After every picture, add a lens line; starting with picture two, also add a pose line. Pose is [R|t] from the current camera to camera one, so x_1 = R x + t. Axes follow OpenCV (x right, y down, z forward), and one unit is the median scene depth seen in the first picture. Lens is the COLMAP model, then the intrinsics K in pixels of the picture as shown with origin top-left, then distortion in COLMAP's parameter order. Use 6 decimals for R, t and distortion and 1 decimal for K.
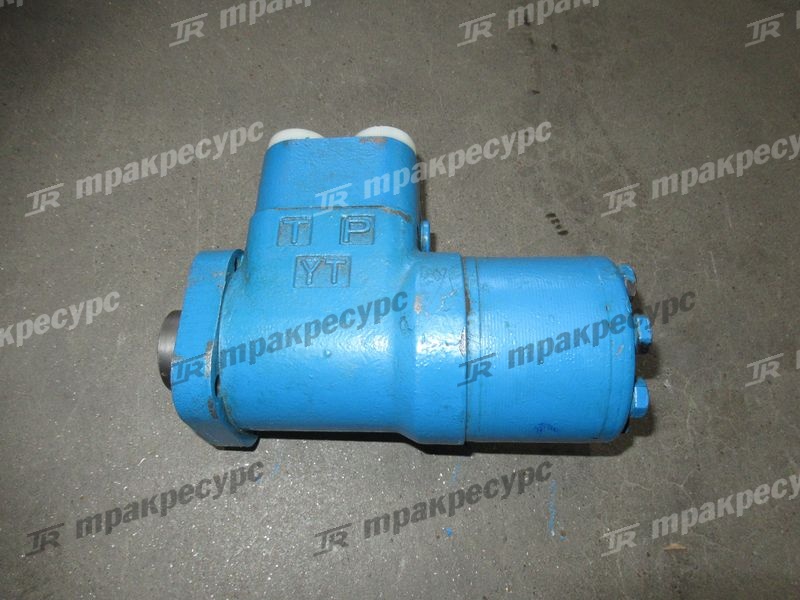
lens RADIAL K [[562.8, 0, 400.0], [0, 562.8, 300.0], [0, 0, 1]] dist [-0.025935, -0.001959]
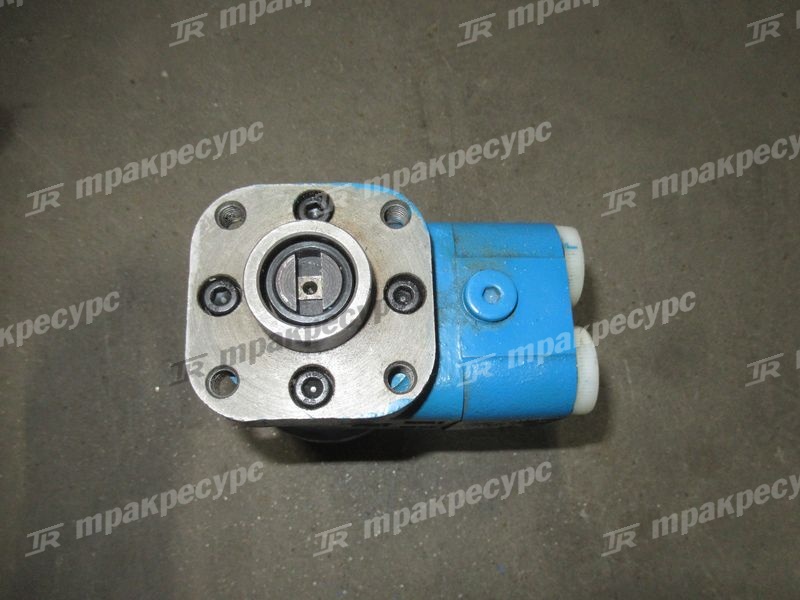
lens RADIAL K [[562.8, 0, 400.0], [0, 562.8, 300.0], [0, 0, 1]] dist [-0.025935, -0.001959]
pose [[0.989749, -0.137928, -0.037042, 0.224353], [0.141108, 0.984437, 0.104750, -0.379899], [0.022018, -0.108903, 0.993809, 0.005148]]
